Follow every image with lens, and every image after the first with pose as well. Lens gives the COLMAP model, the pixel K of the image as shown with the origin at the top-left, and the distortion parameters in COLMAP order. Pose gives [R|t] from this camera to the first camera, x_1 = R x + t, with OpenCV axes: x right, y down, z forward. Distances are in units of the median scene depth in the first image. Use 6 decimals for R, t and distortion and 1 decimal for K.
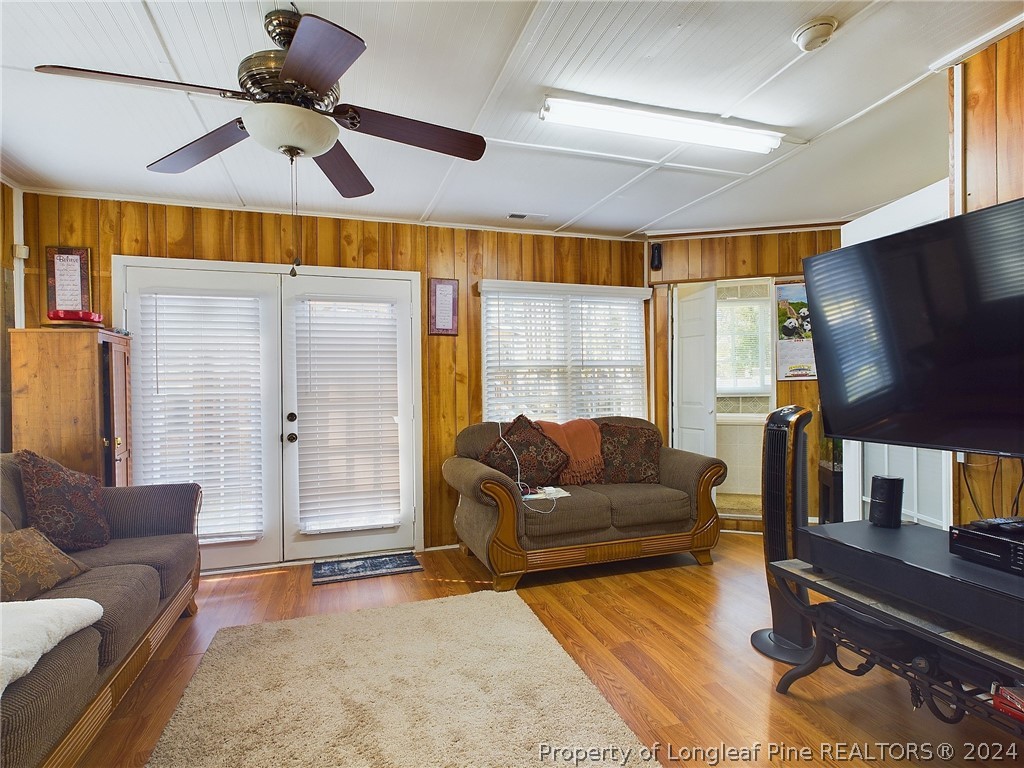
lens RADIAL K [[536.0, 0, 512.2], [0, 536.0, 383.3], [0, 0, 1]] dist [0.003269, -0.000074]
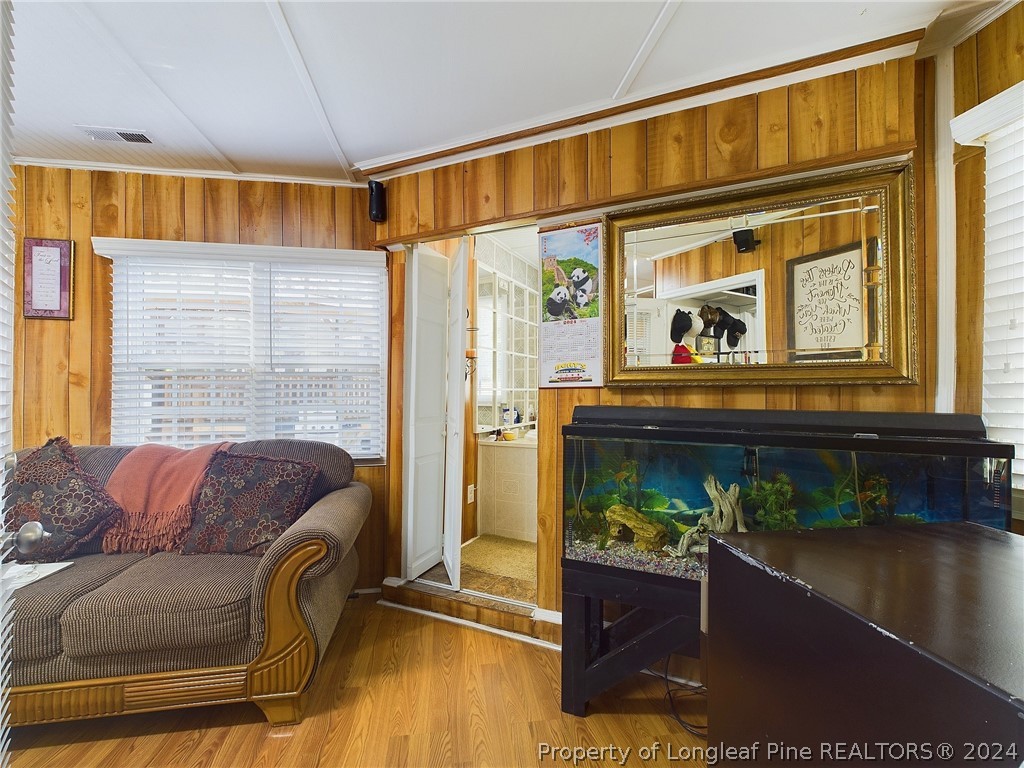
lens RADIAL K [[441.8, 0, 514.5], [0, 441.8, 388.6], [0, 0, 1]] dist [-0.000784, 0.000070]
pose [[0.987666, 0.011093, -0.156181, 0.552601], [-0.010995, 0.999938, 0.001491, -0.004722], [0.156188, 0.000245, 0.987727, 0.498715]]
